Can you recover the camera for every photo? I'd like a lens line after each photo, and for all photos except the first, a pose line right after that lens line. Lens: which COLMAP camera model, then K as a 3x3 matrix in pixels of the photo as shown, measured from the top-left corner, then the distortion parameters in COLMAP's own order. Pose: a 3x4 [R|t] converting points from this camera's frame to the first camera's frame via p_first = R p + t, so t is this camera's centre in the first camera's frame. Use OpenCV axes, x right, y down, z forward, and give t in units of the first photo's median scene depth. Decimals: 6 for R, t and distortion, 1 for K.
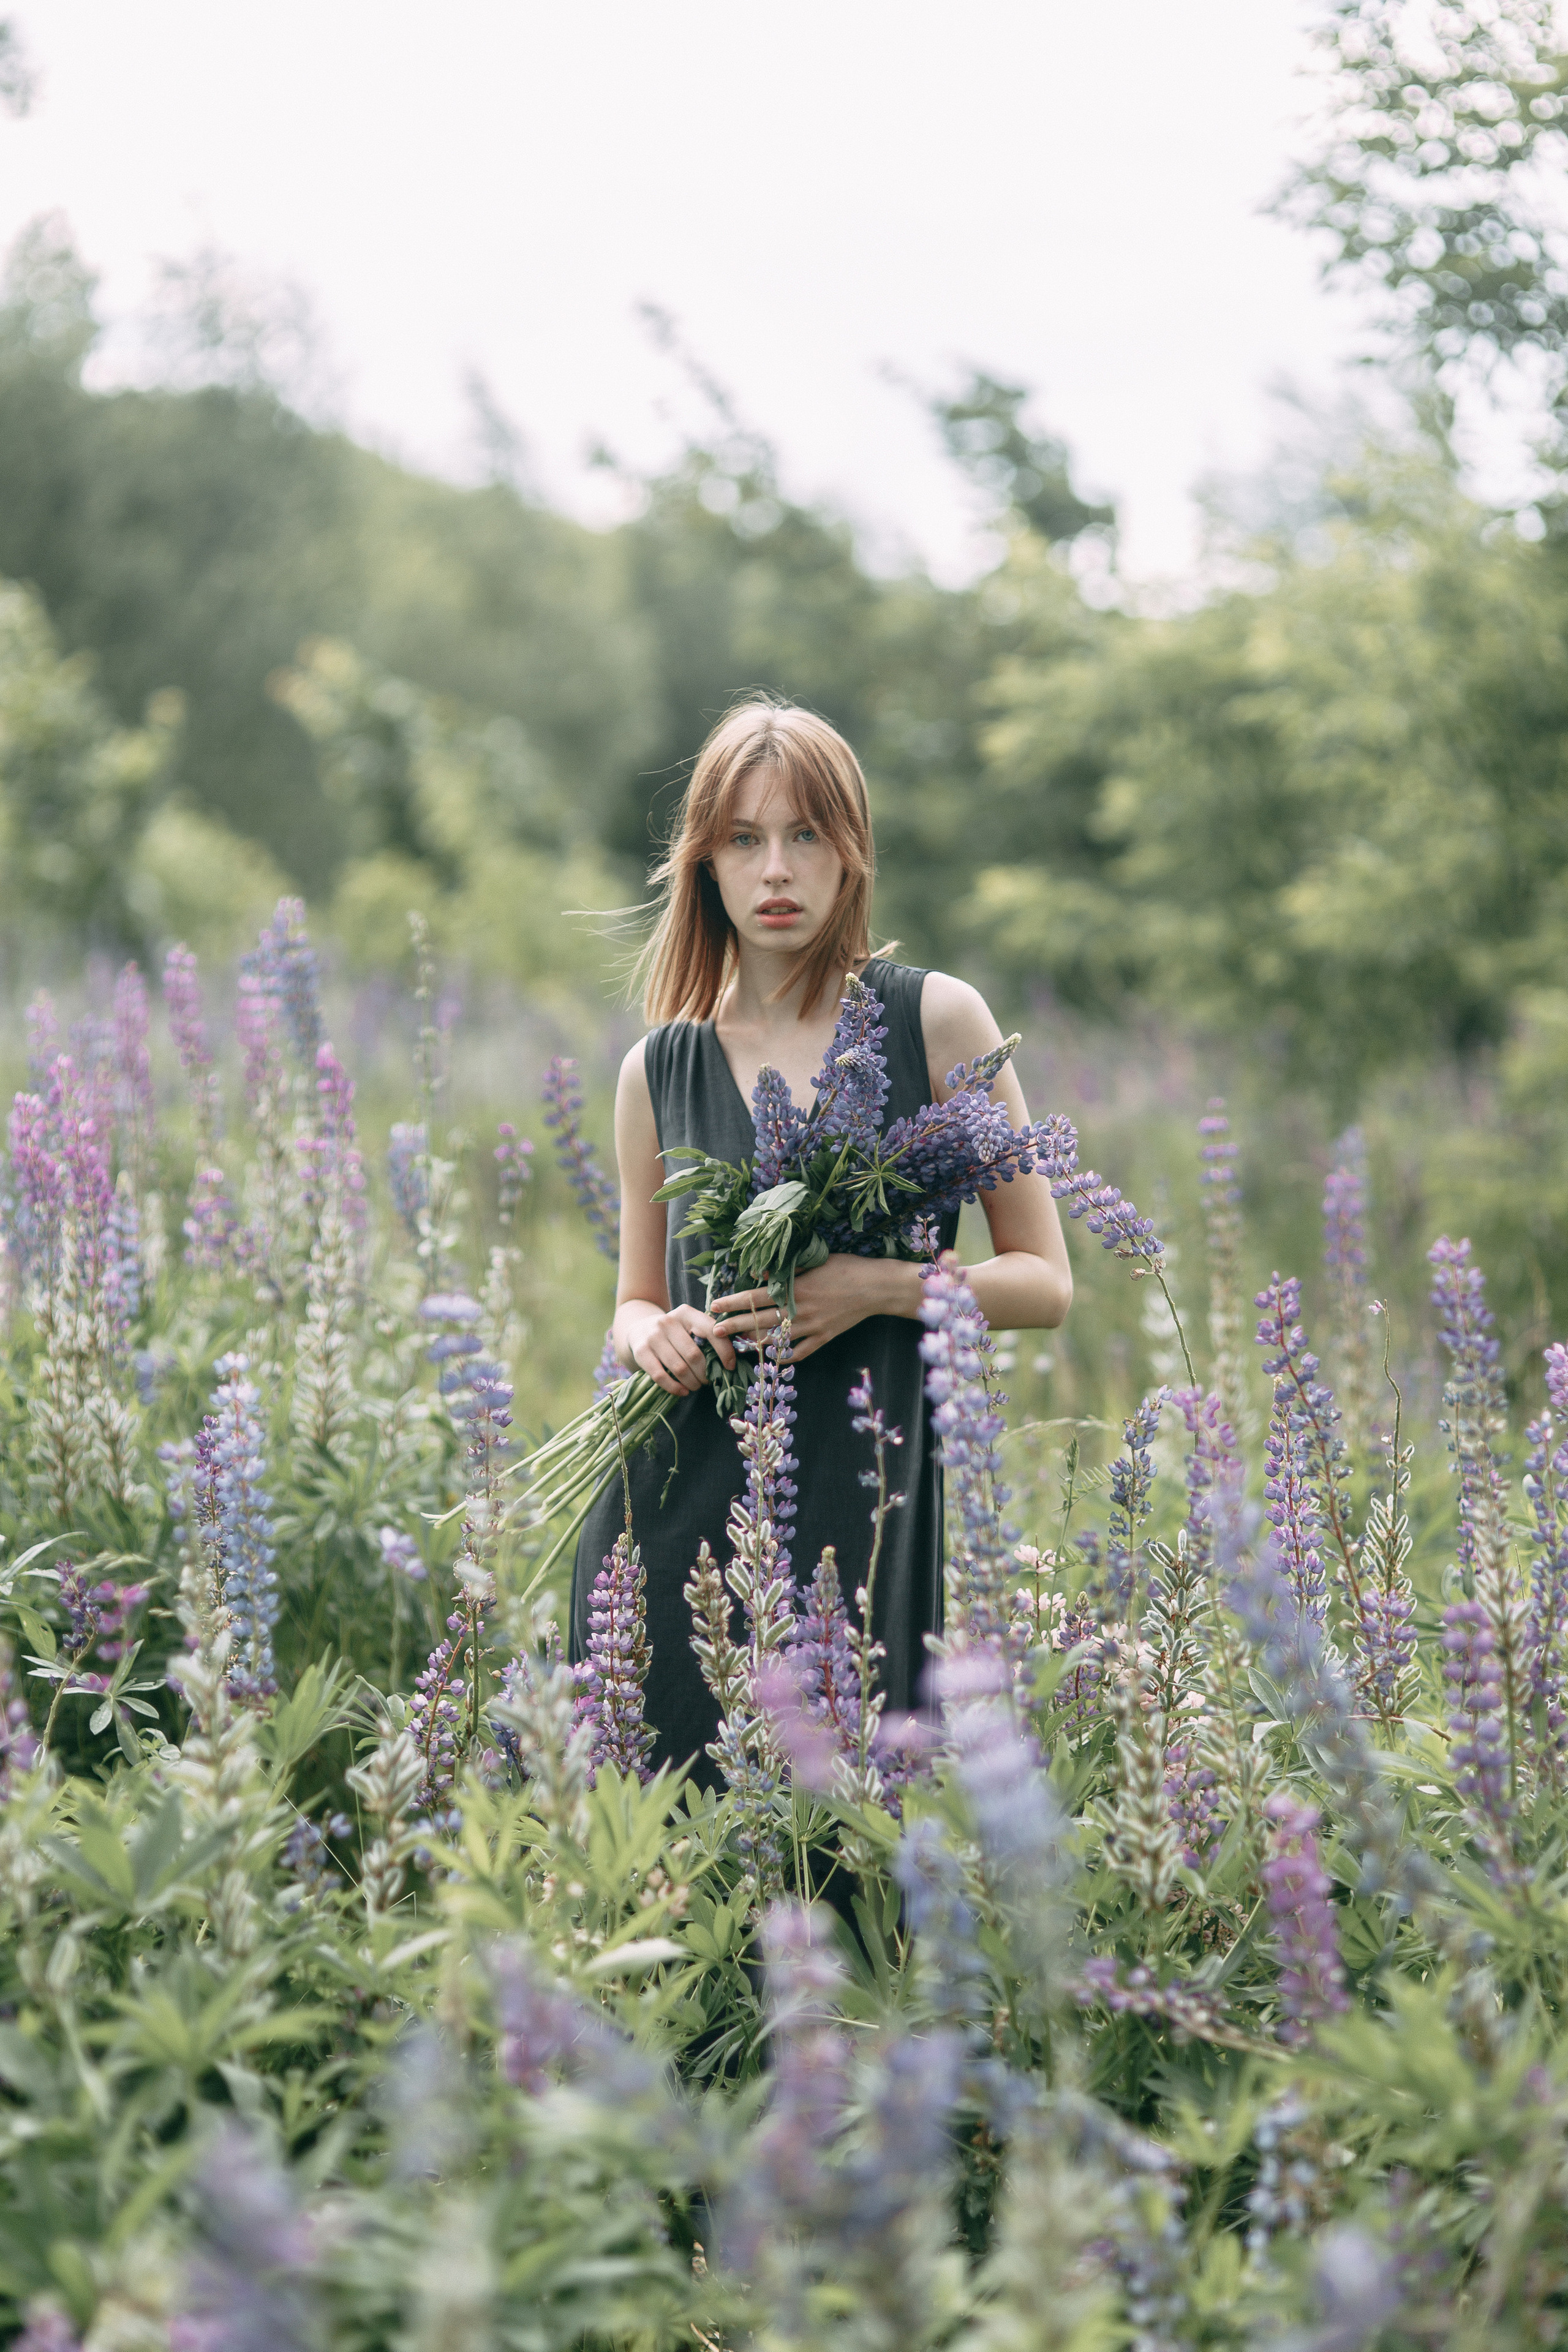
lens RADIAL K [[5075.3, 0, 807.8], [0, 5075.3, 1186.6], [0, 0, 1]] dist [-0.297977, 0.000000]
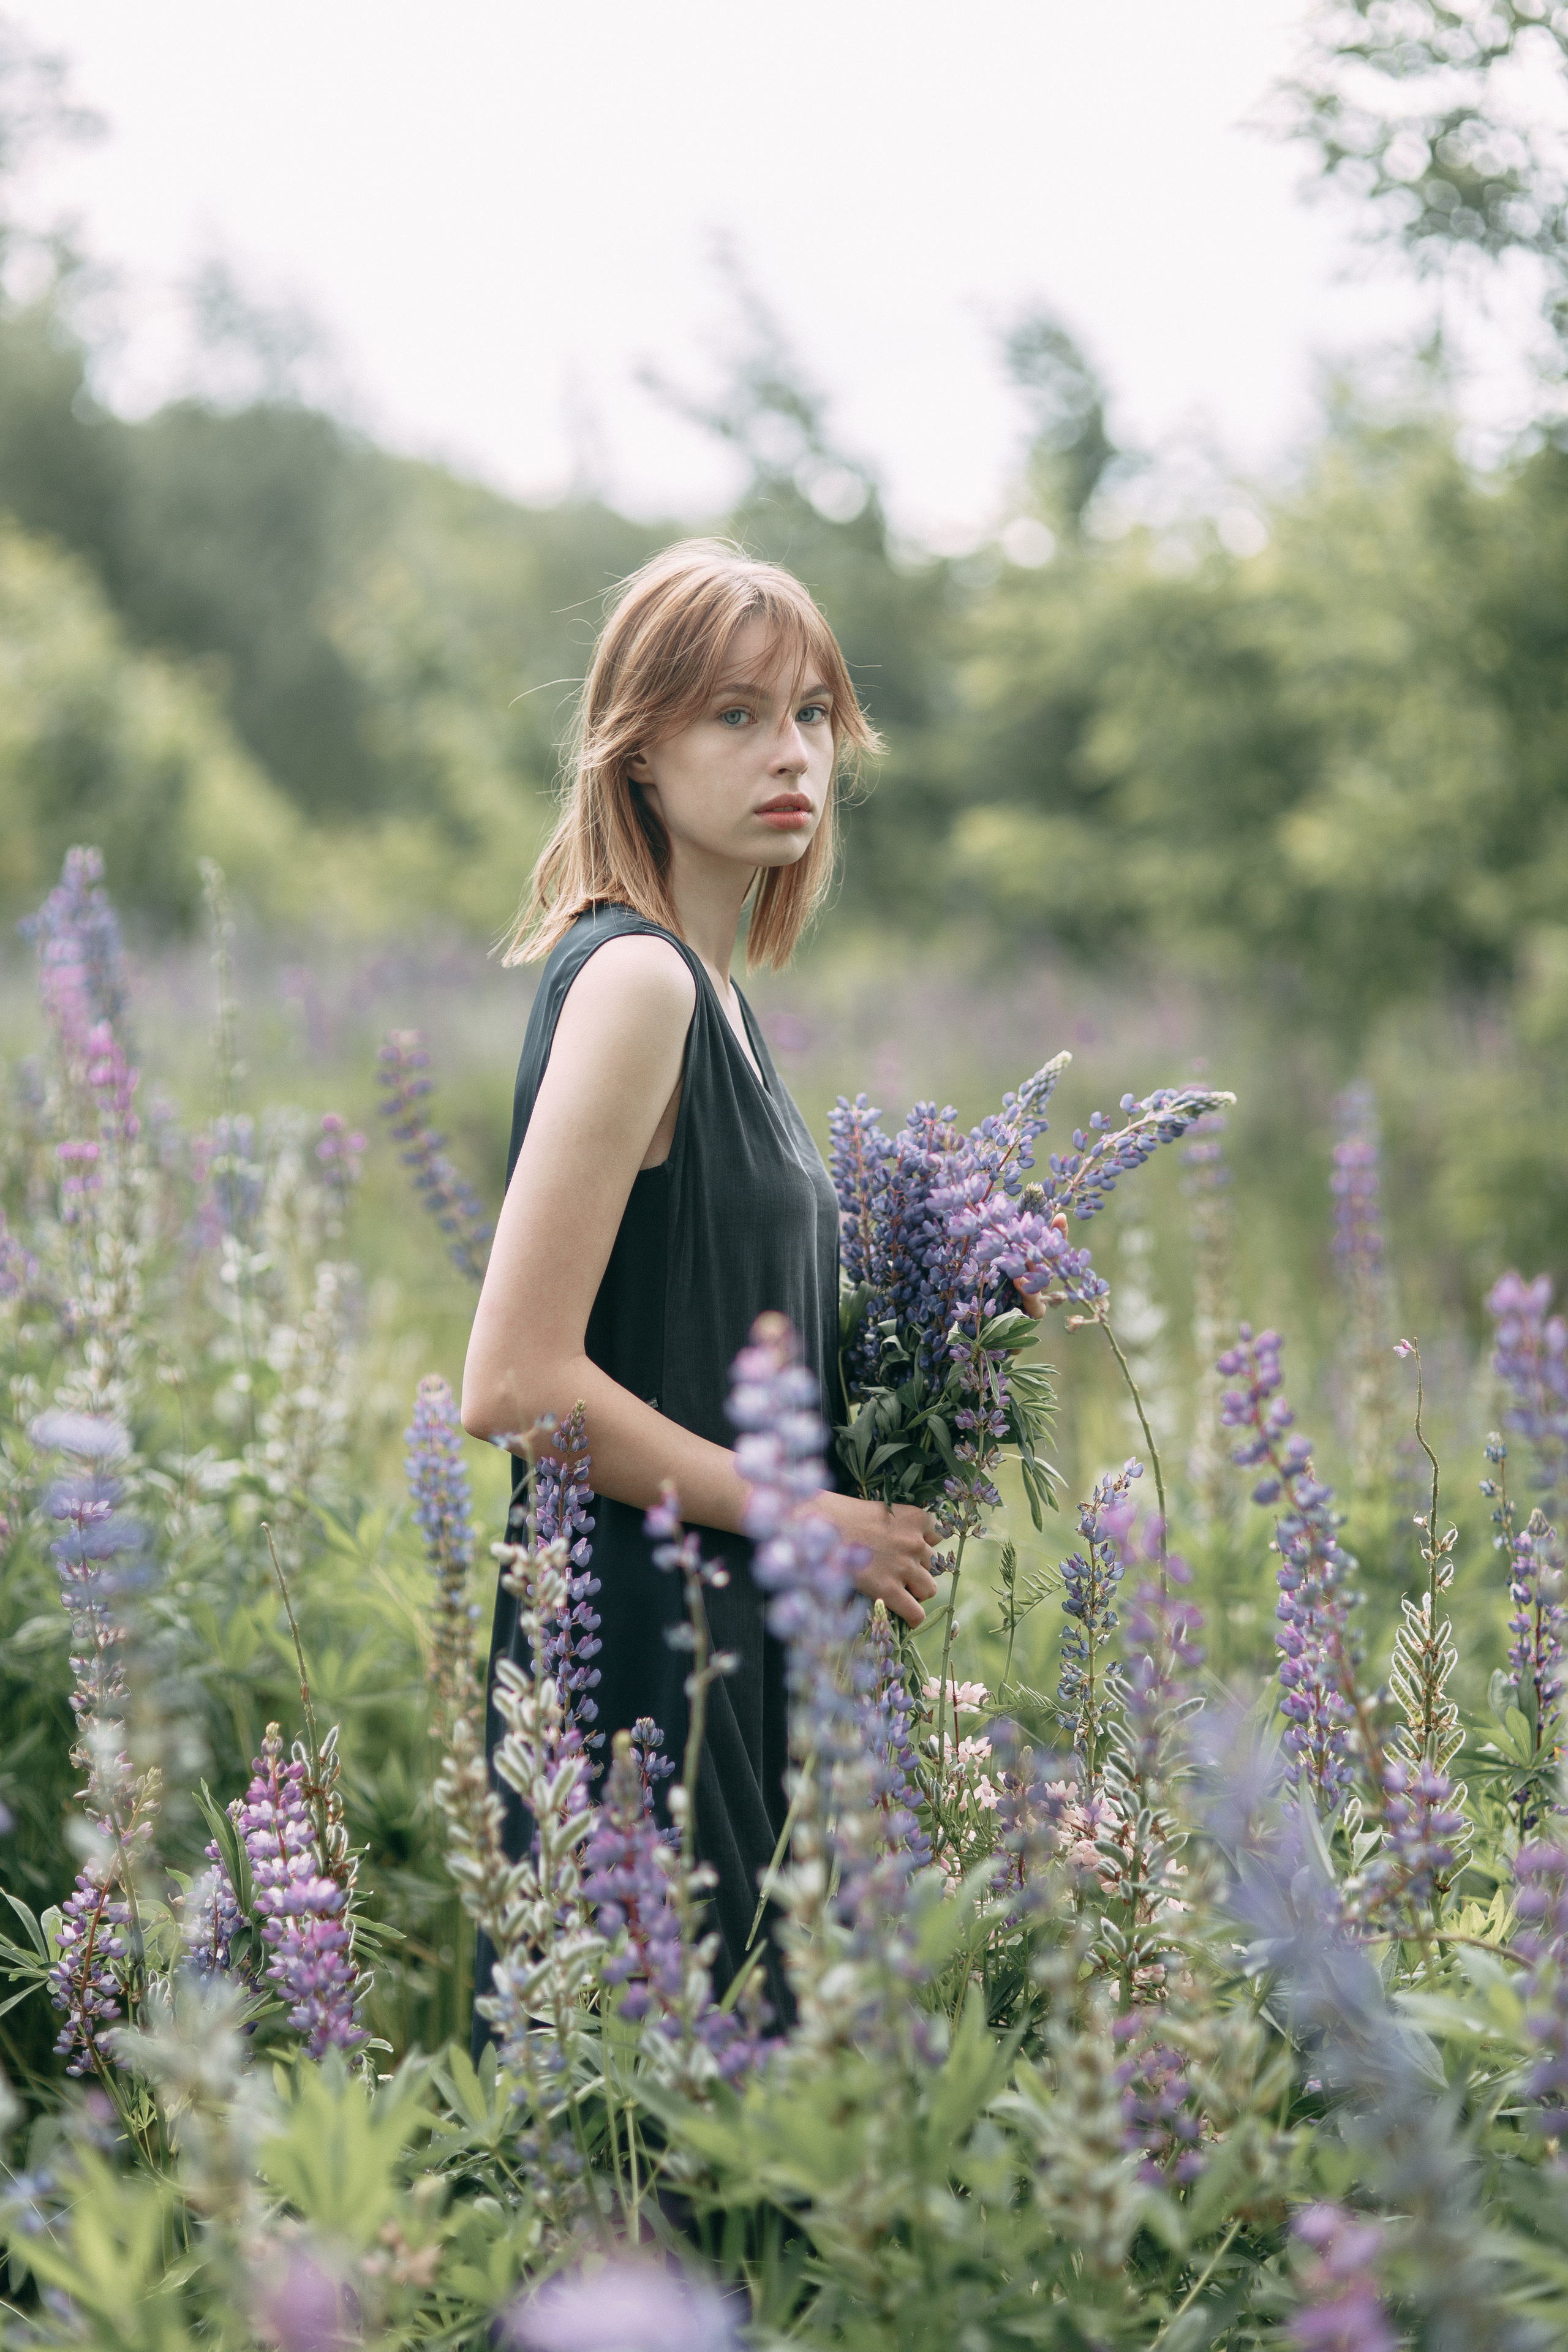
lens RADIAL K [[5075.3, 0, 781.6], [0, 5075.3, 1181.8], [0, 0, 1]] dist [-0.297977, 0.000000]
pose [[0.999533, -0.029592, -0.007641, 0.025143], [0.029646, 0.999536, 0.007045, -0.006575], [0.007429, -0.007268, 0.999946, 0.234921]]
